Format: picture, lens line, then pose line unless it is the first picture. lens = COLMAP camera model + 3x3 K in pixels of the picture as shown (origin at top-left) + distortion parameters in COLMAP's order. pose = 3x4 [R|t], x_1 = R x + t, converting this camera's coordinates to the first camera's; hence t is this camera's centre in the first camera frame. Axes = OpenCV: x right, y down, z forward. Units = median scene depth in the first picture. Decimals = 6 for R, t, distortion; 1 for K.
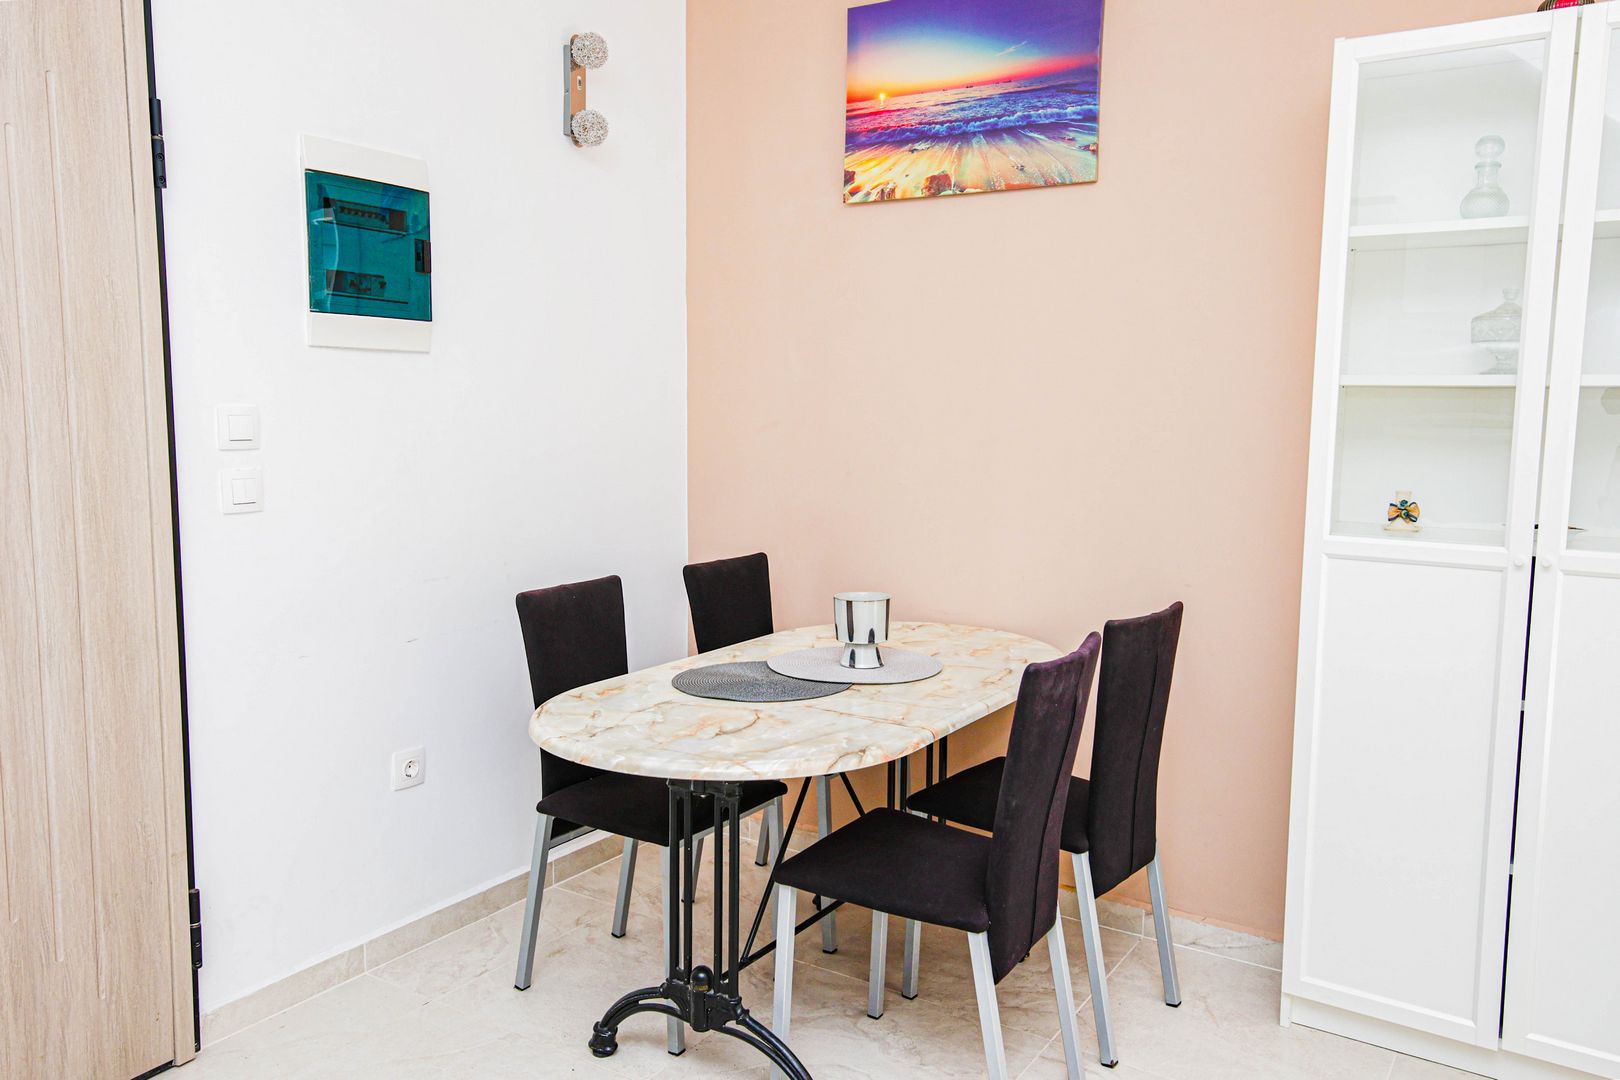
lens RADIAL K [[1218.1, 0, 809.5], [0, 1218.1, 530.9], [0, 0, 1]] dist [0.036669, 0.000077]
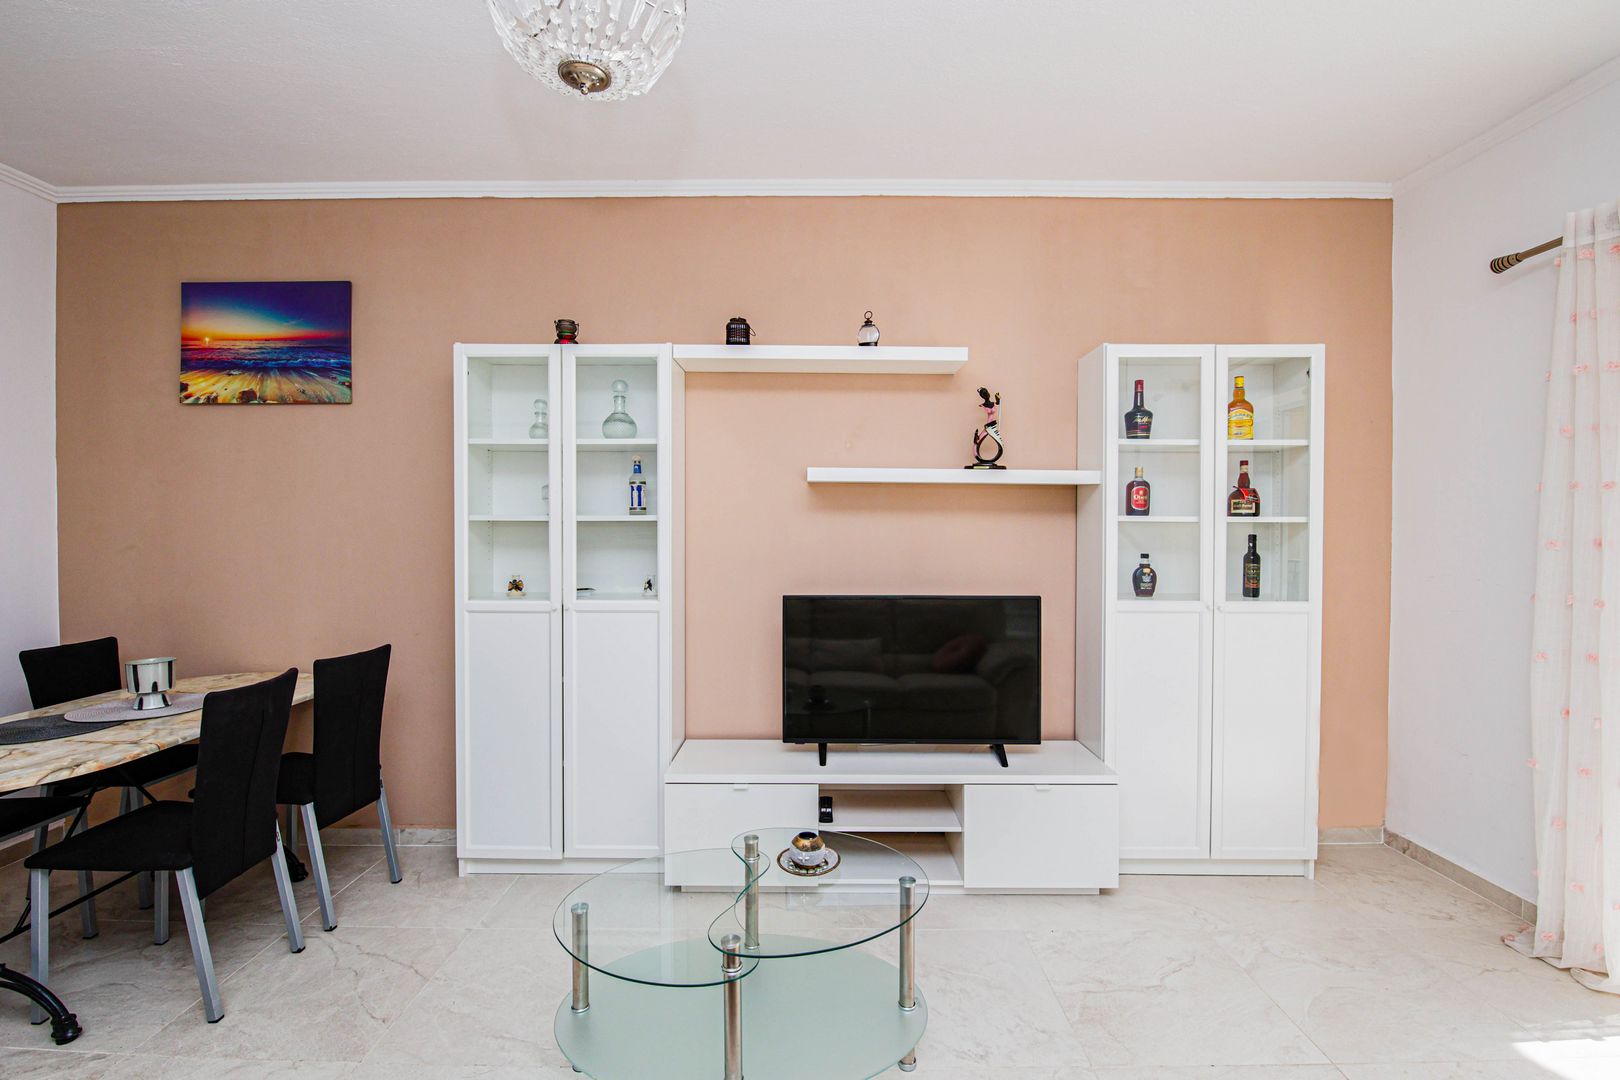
lens RADIAL K [[693.7, 0, 850.5], [0, 693.7, 536.3], [0, 0, 1]] dist [-0.000596, -0.009979]
pose [[0.843352, -0.017377, 0.537080, 0.298609], [0.066959, 0.995085, -0.072948, 0.018890], [-0.533173, 0.097483, 0.840371, -0.172938]]
